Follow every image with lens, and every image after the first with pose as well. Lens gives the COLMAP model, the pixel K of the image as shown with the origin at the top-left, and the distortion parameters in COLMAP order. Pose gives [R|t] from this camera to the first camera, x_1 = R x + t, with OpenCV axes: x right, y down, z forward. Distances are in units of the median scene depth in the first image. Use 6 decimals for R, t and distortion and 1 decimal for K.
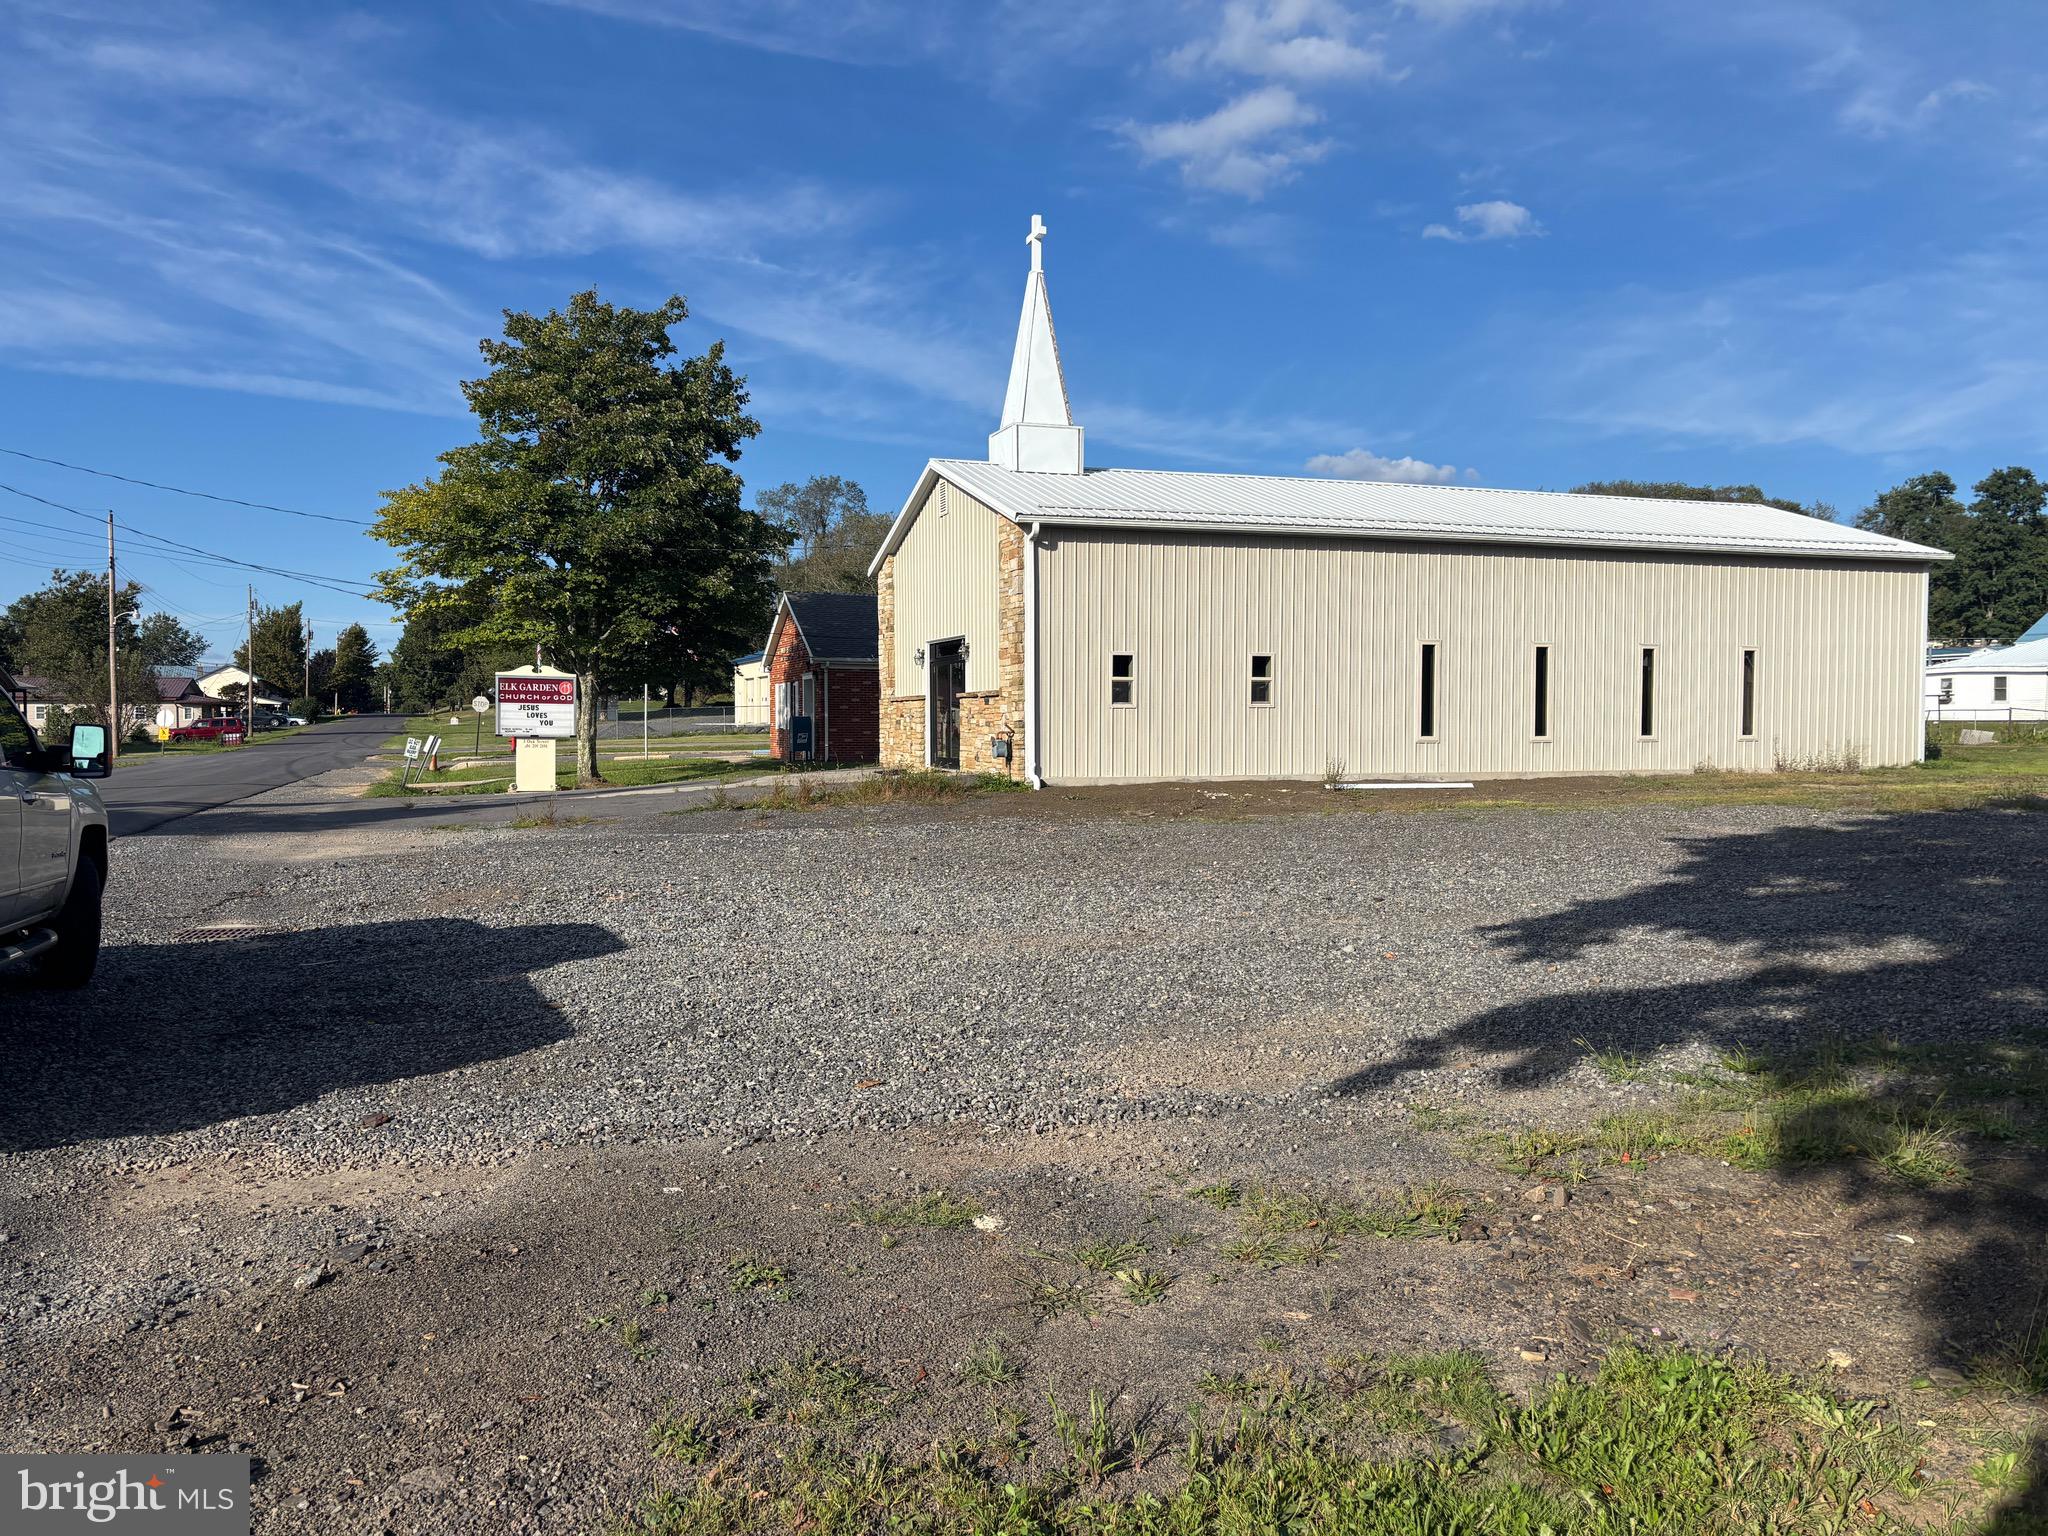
lens RADIAL K [[1693.6, 0, 1091.2], [0, 1693.6, 830.5], [0, 0, 1]] dist [0.005275, -0.061664]
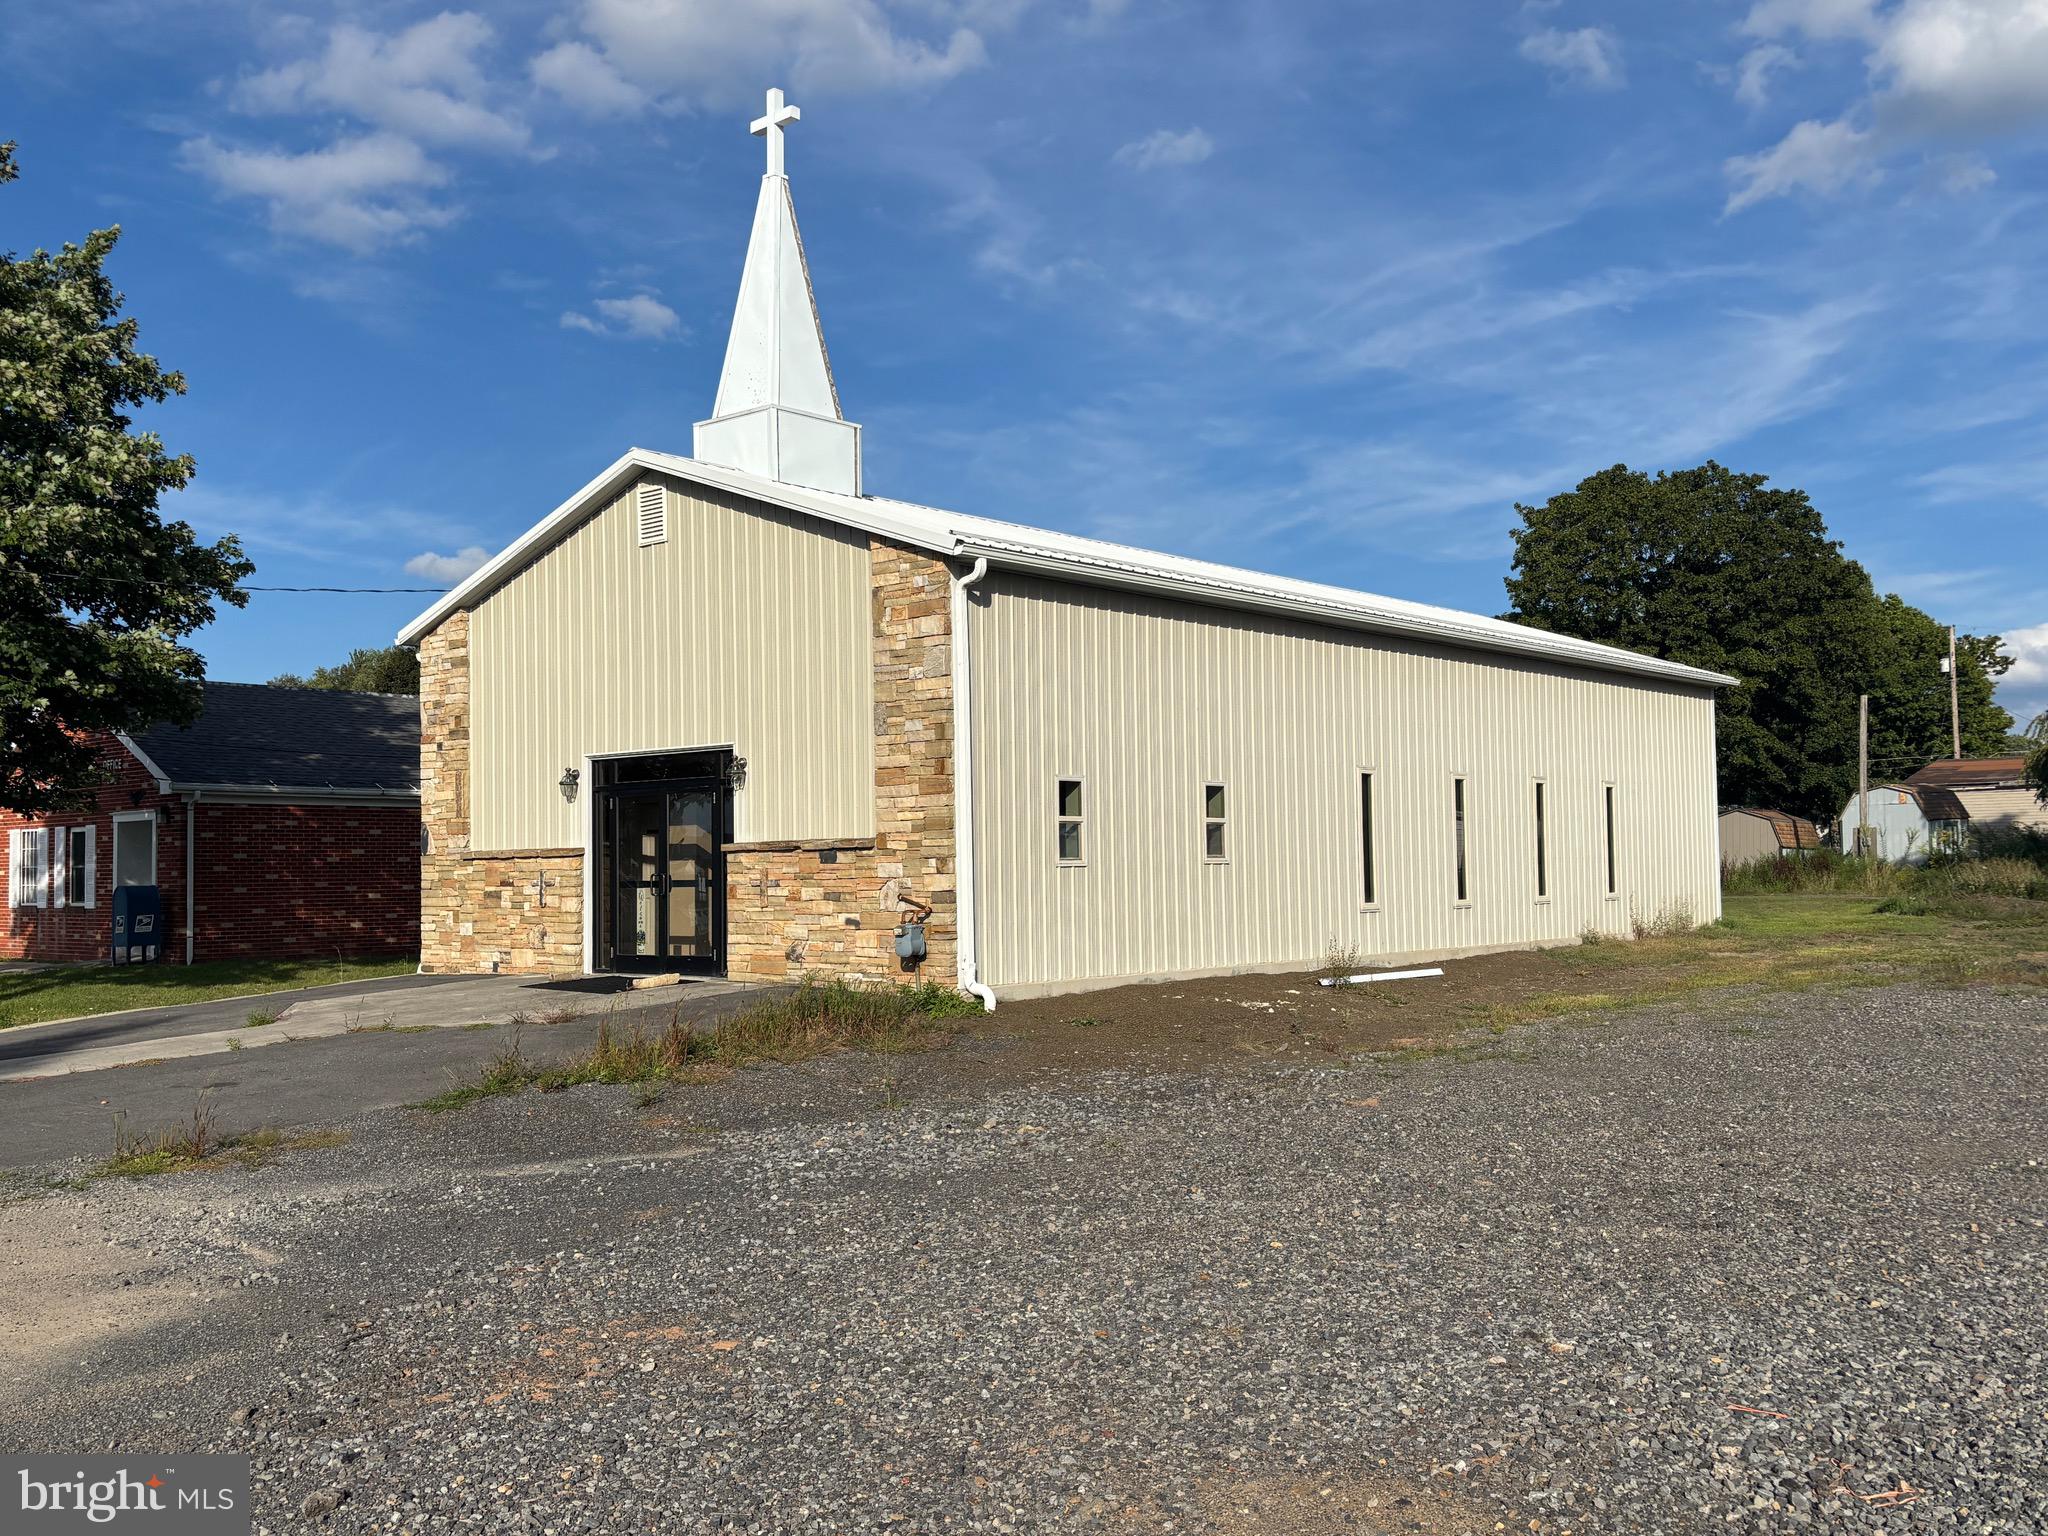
lens RADIAL K [[1817.9, 0, 999.7], [0, 1817.9, 775.1], [0, 0, 1]] dist [0.048552, -0.053090]
pose [[0.875794, 0.010334, 0.482575, -0.255751], [0.045982, 0.993438, -0.104724, -0.030467], [-0.480491, 0.113906, 0.869571, 0.353502]]
